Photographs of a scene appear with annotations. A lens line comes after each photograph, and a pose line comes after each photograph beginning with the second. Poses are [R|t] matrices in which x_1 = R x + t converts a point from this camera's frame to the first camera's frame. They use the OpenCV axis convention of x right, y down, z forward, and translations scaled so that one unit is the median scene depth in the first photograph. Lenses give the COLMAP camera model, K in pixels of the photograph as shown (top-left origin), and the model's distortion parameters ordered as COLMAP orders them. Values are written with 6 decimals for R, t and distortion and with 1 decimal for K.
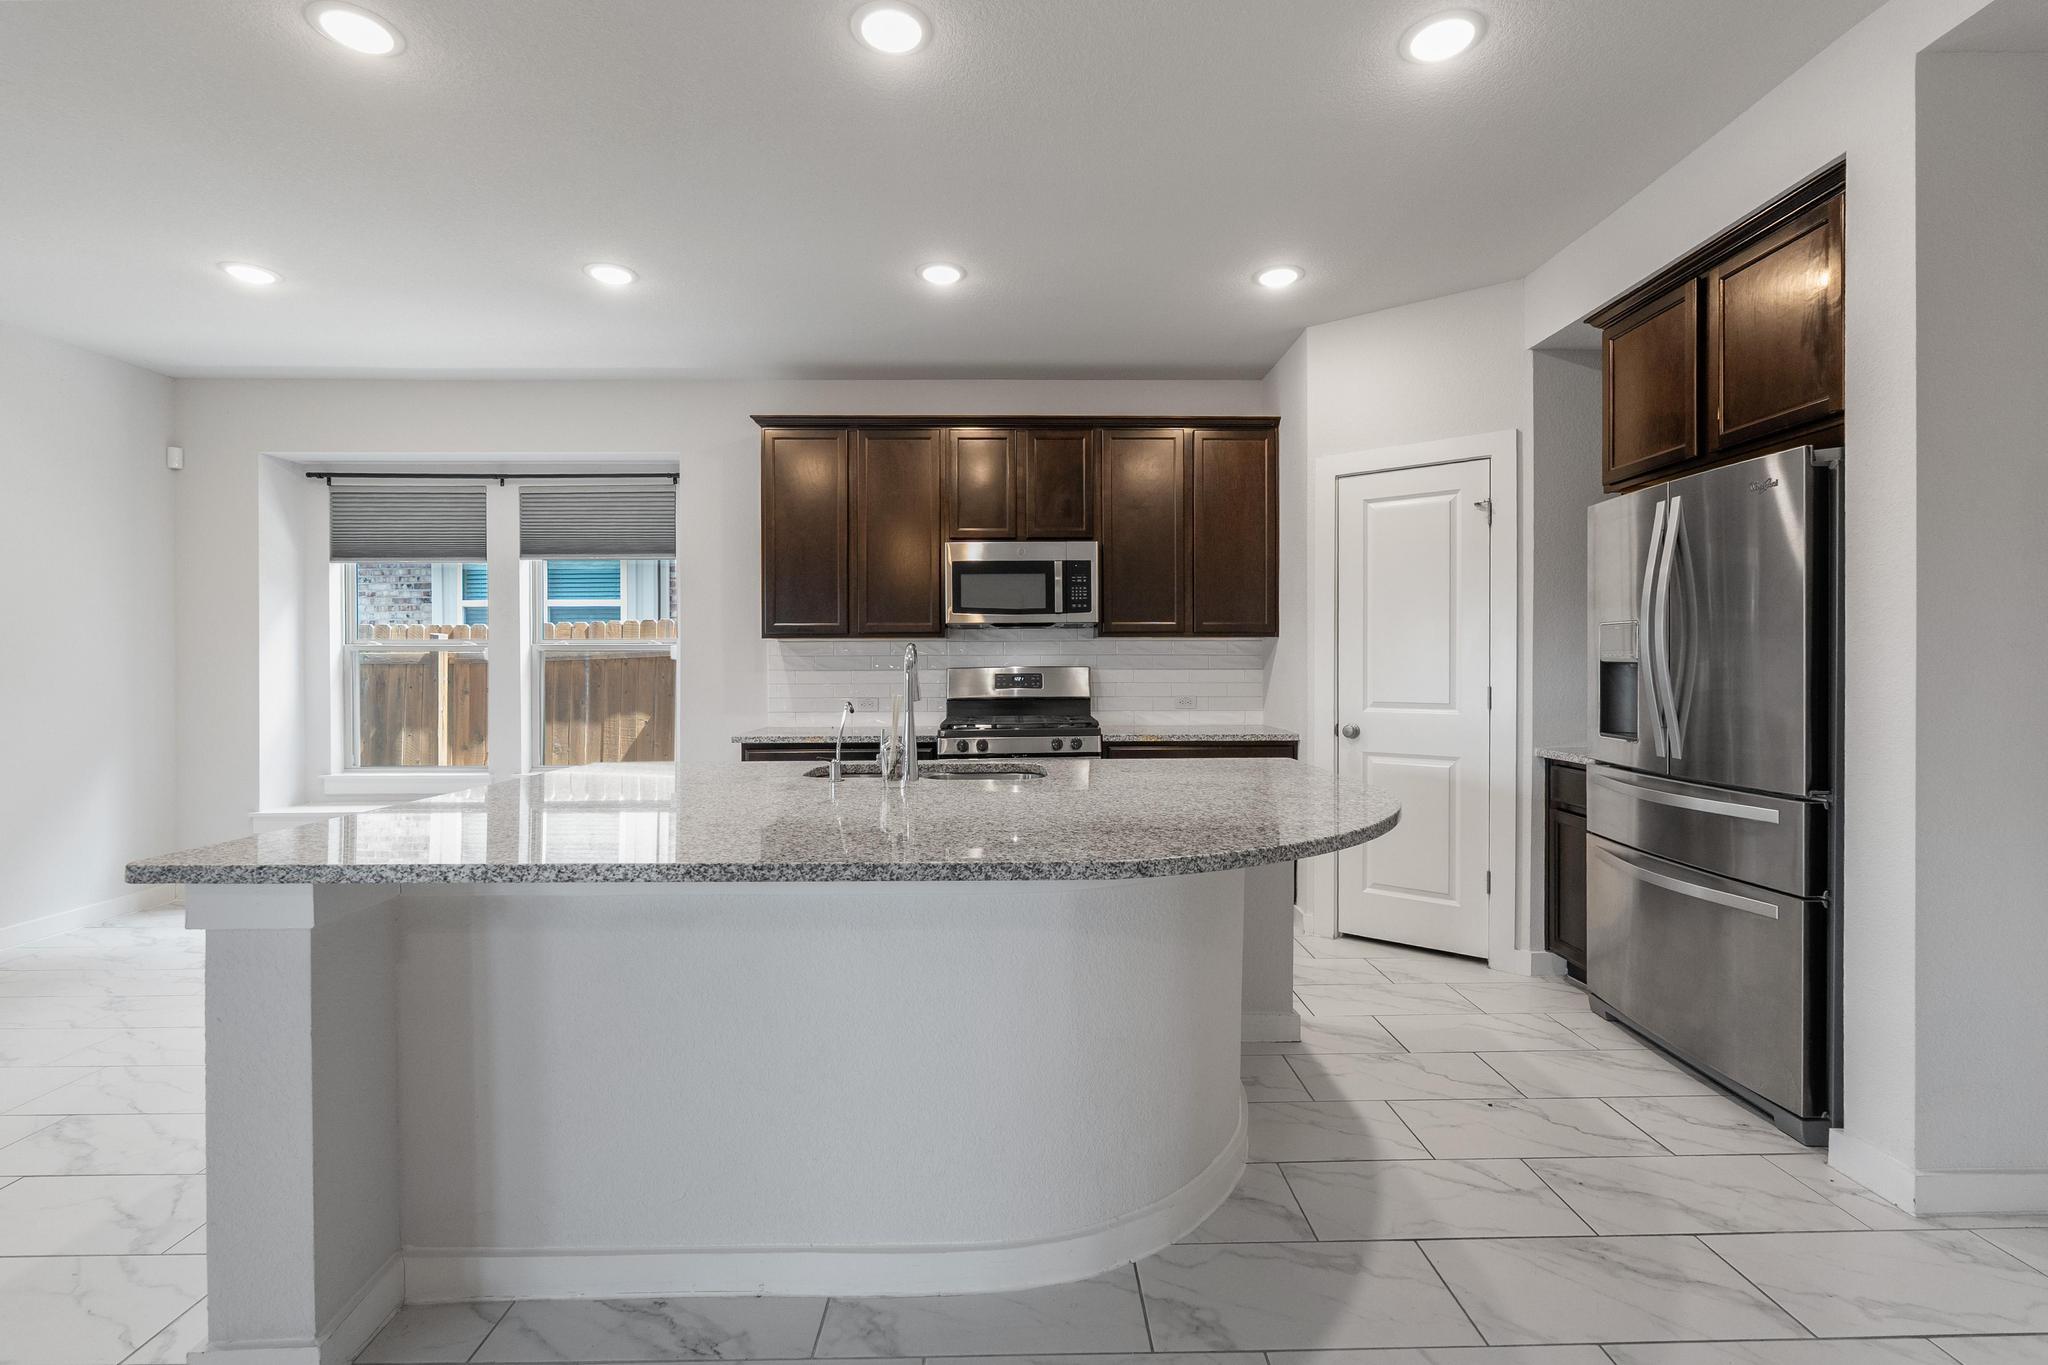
lens RADIAL K [[905.2, 0, 1027.9], [0, 905.2, 666.6], [0, 0, 1]] dist [-0.002451, -0.000173]
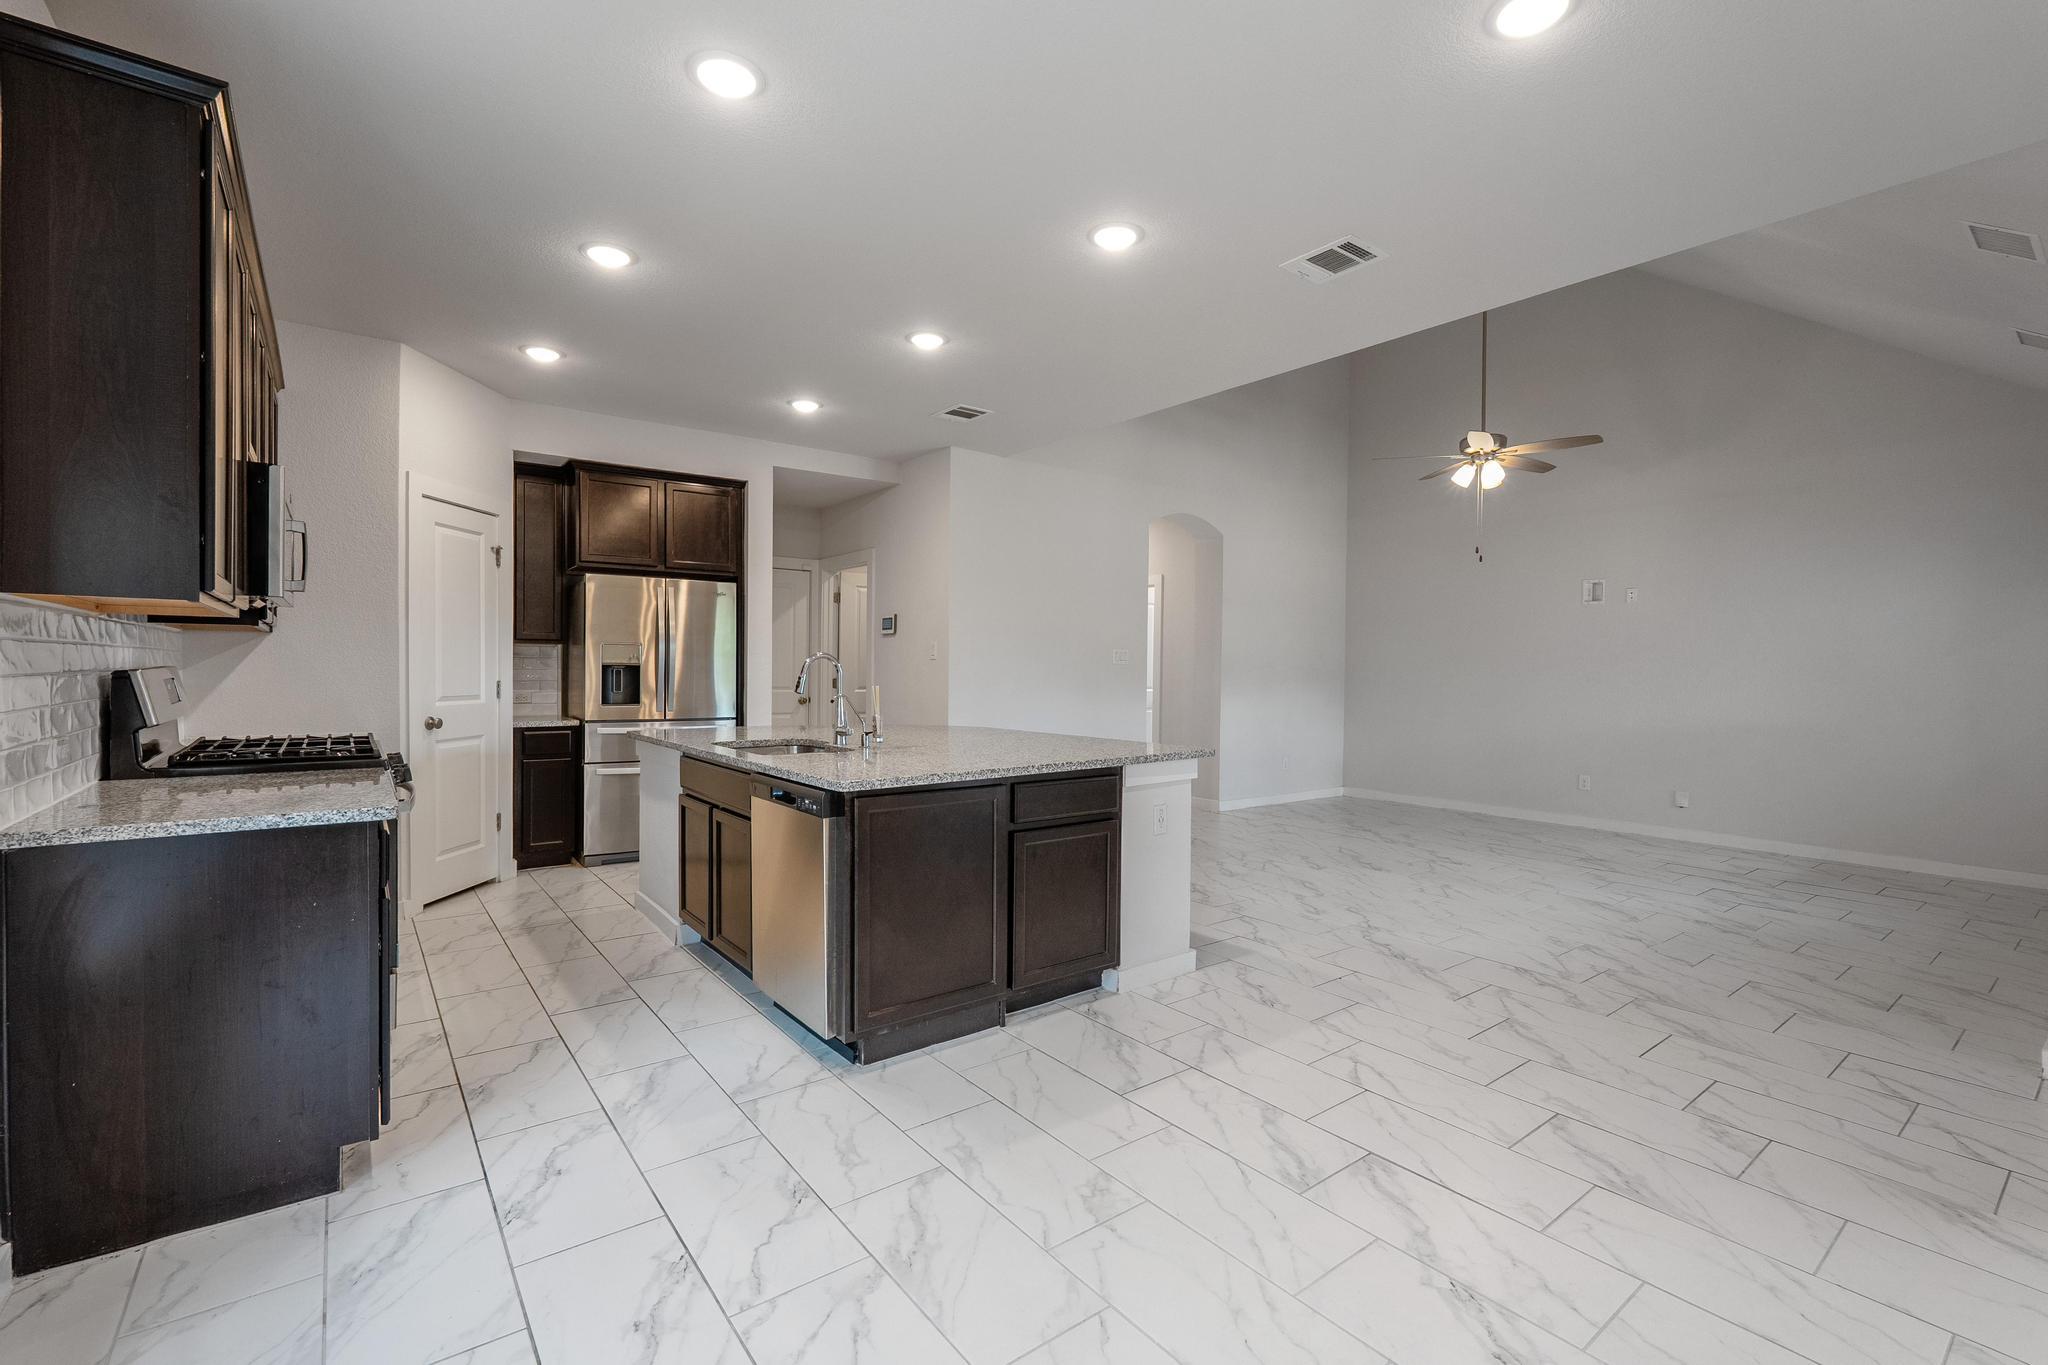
lens RADIAL K [[892.1, 0, 1024.0], [0, 892.1, 682.5], [0, 0, 1]] dist [-0.001801, -0.000116]
pose [[-0.596742, -0.017349, 0.802246, -0.869022], [-0.005263, 0.999829, 0.017707, -0.003326], [-0.802416, 0.006344, -0.596731, 0.945606]]
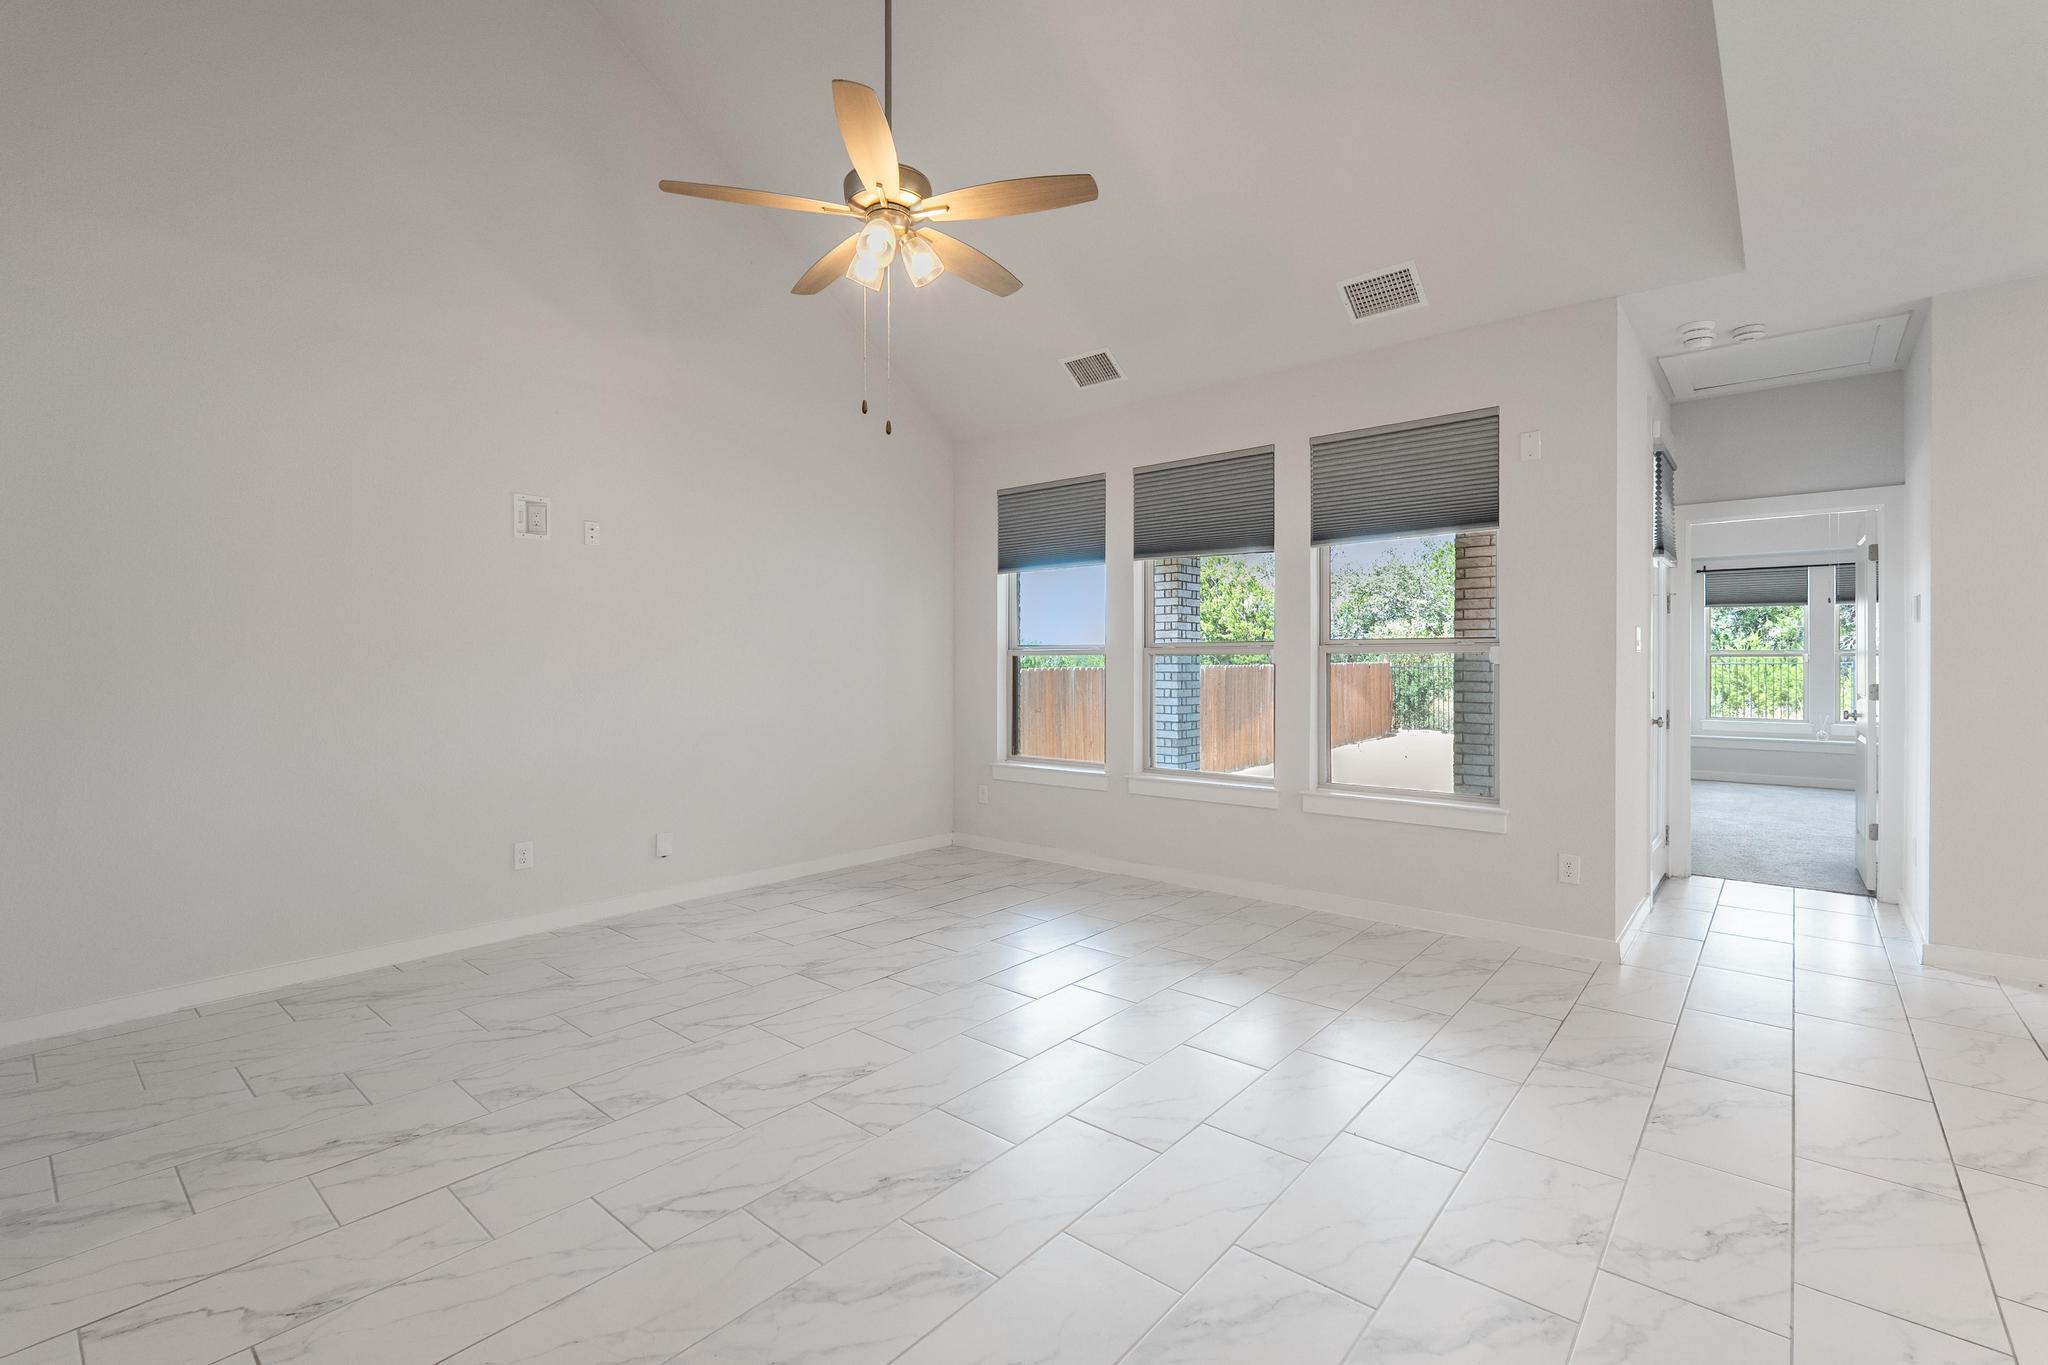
lens RADIAL K [[903.4, 0, 1029.3], [0, 903.4, 647.1], [0, 0, 1]] dist [-0.000835, -0.000330]
pose [[-0.659210, -0.009954, -0.751893, 0.173120], [-0.002794, 0.999938, -0.010789, -0.002173], [0.751954, -0.005012, -0.659197, 0.159484]]
